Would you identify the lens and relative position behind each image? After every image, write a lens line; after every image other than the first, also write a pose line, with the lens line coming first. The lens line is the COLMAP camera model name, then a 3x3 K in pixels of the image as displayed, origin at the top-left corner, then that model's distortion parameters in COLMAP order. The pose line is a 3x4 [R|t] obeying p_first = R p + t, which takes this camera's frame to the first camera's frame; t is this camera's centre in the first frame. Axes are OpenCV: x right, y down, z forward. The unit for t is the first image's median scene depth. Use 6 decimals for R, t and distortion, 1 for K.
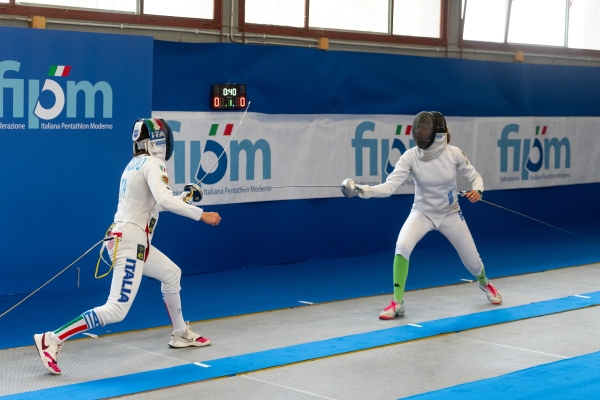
lens RADIAL K [[1194.0, 0, 269.3], [0, 1194.0, 144.8], [0, 0, 1]] dist [0.062738, 0.000000]
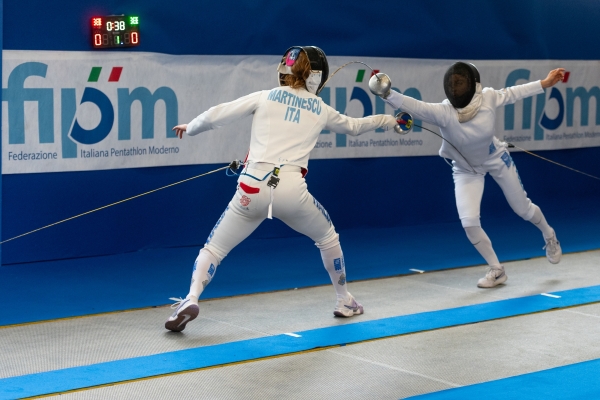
lens RADIAL K [[1297.0, 0, 319.5], [0, 1297.0, 174.6], [0, 0, 1]] dist [0.006104, 0.000000]
pose [[0.996992, 0.011351, -0.076675, 0.160246], [-0.006474, 0.997957, 0.063558, -0.001758], [0.077240, -0.062870, 0.995028, 0.145507]]
